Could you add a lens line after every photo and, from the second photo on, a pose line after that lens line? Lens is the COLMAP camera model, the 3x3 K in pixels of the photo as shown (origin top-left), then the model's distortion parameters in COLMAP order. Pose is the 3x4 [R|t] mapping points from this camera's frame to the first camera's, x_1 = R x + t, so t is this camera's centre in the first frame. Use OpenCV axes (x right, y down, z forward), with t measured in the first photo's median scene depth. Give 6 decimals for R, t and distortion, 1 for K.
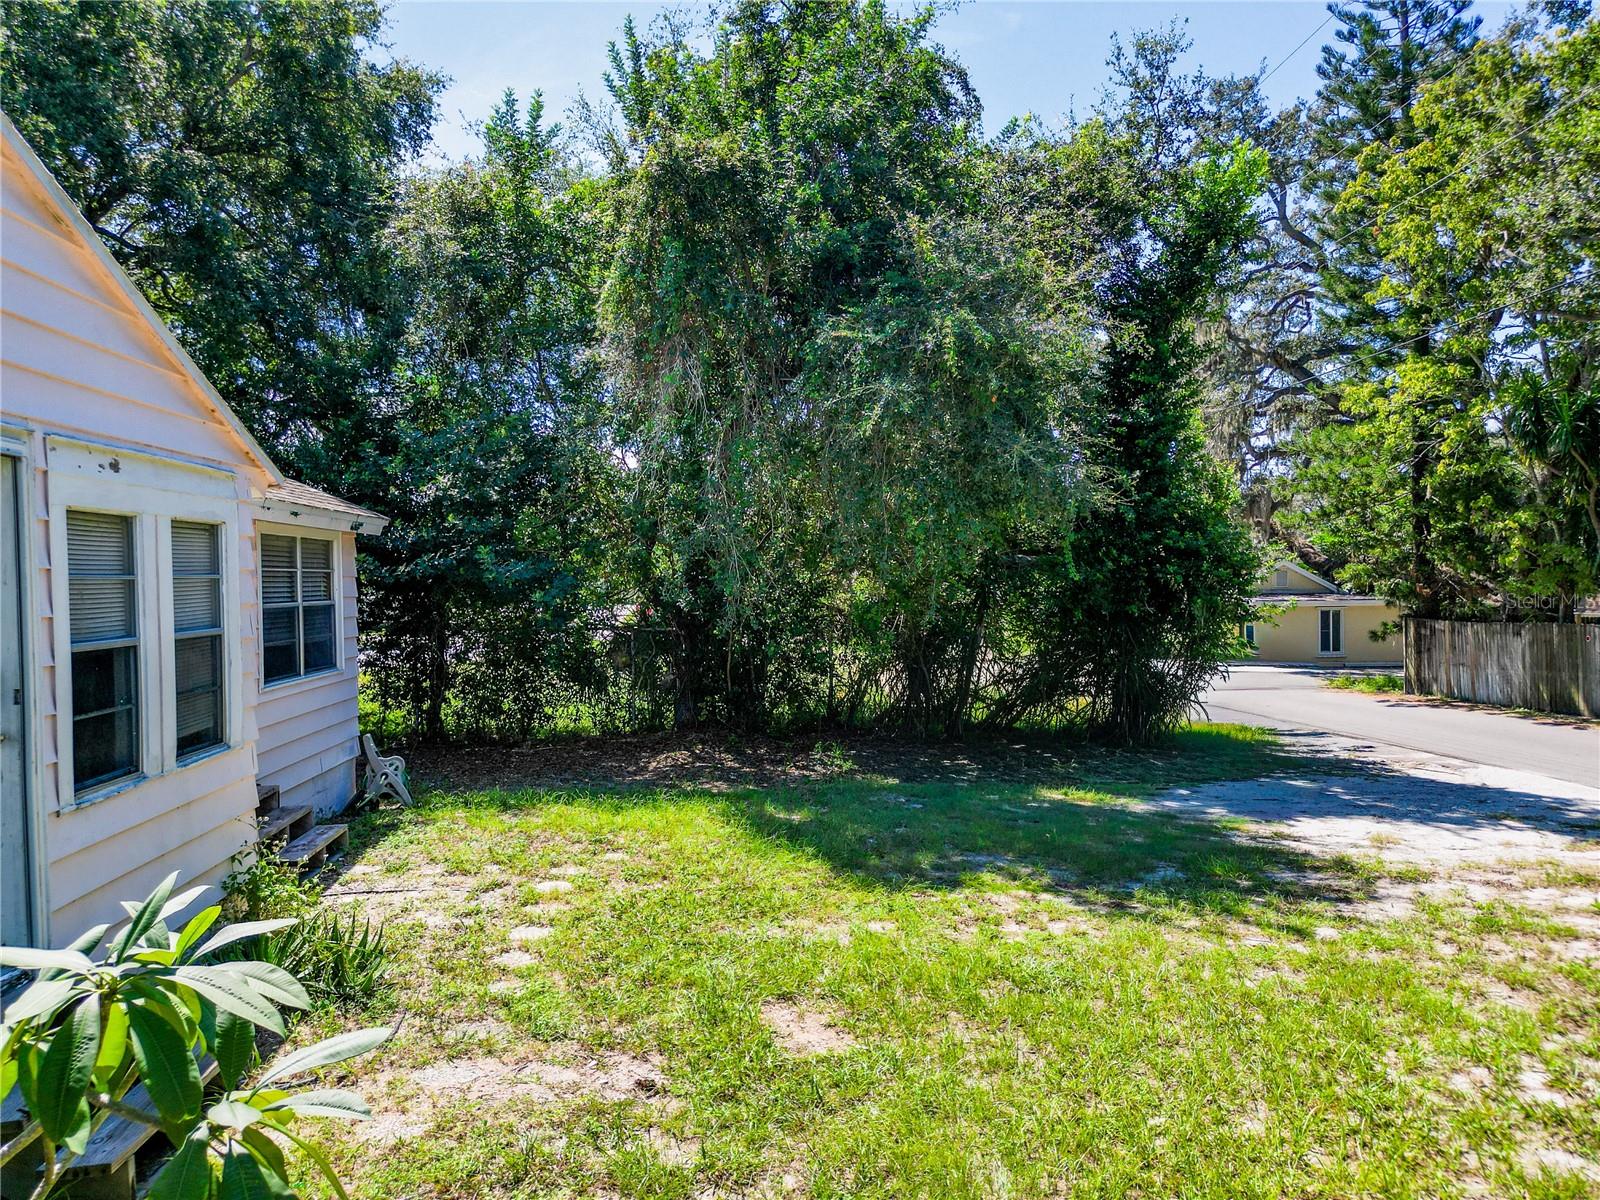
lens RADIAL K [[1119.0, 0, 797.7], [0, 1119.0, 606.2], [0, 0, 1]] dist [0.083478, -0.096493]
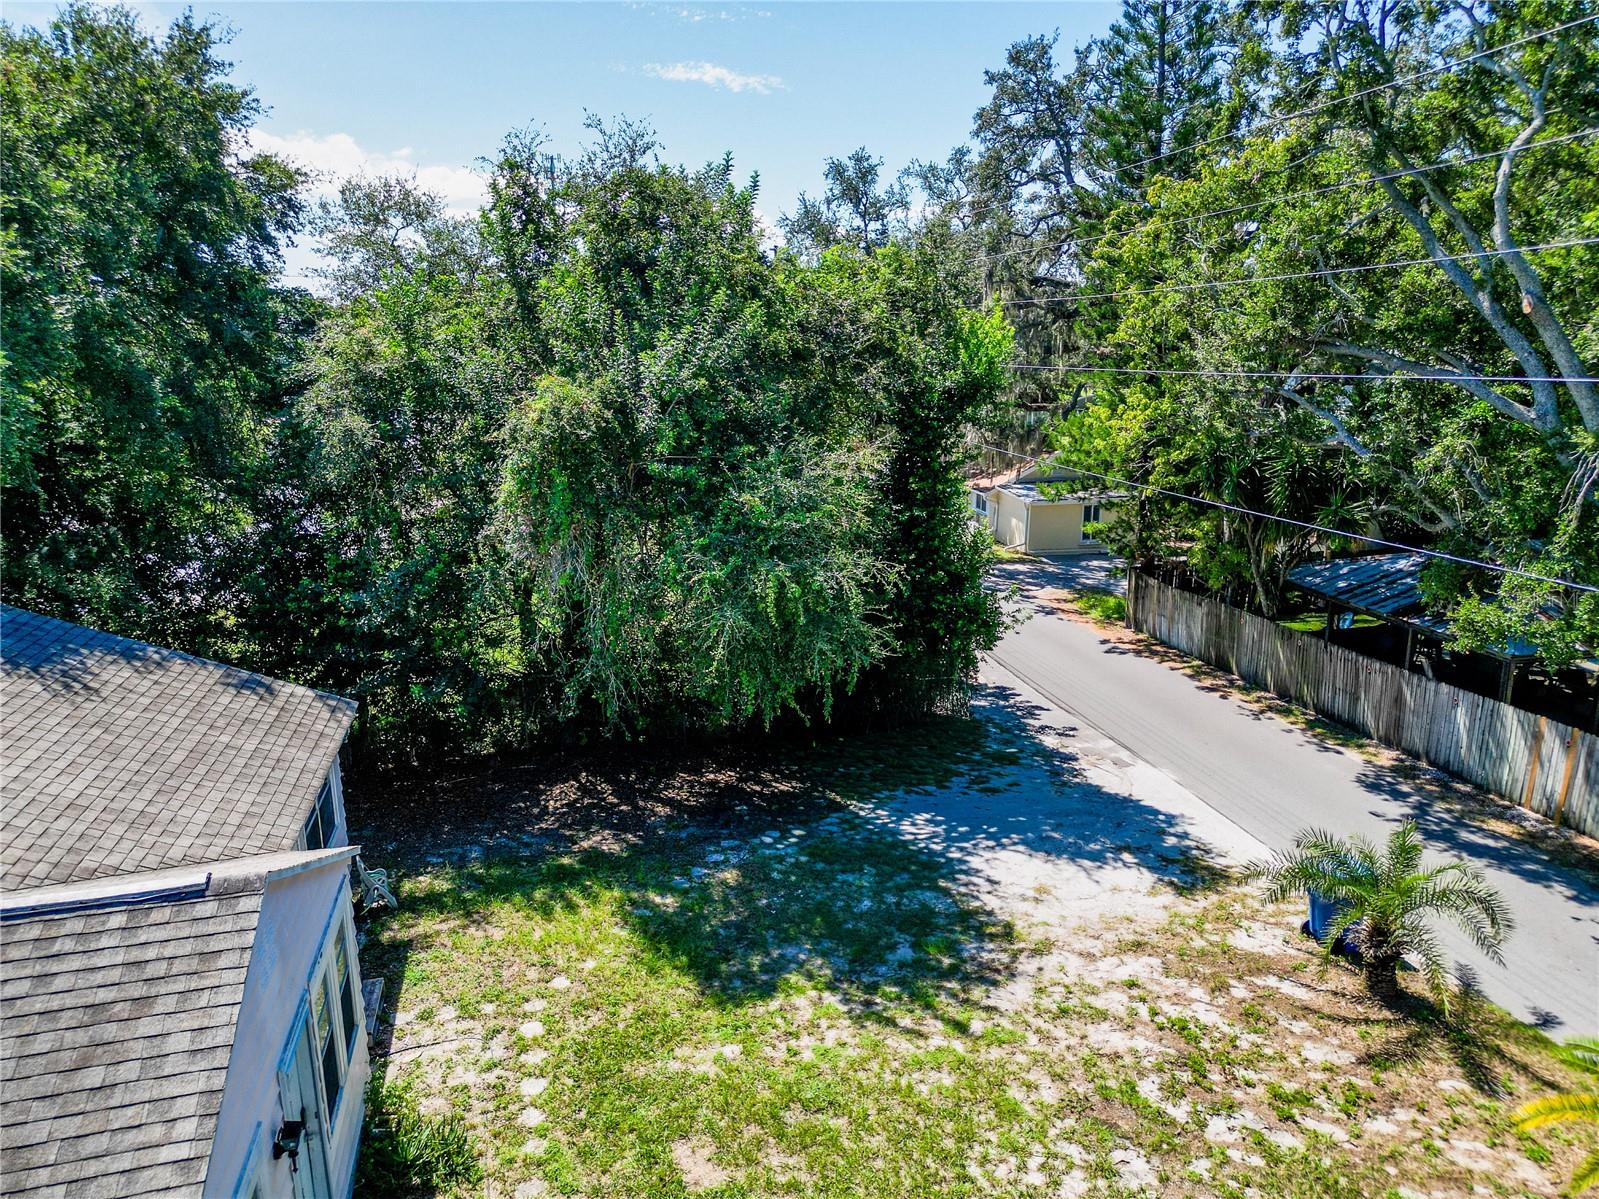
lens RADIAL K [[1116.6, 0, 797.0], [0, 1116.6, 607.1], [0, 0, 1]] dist [0.057180, -0.055364]
pose [[0.988555, -0.032899, 0.147229, -0.060947], [-0.000265, 0.975553, 0.219765, -0.784266], [-0.150860, -0.217288, 0.964379, -0.560030]]
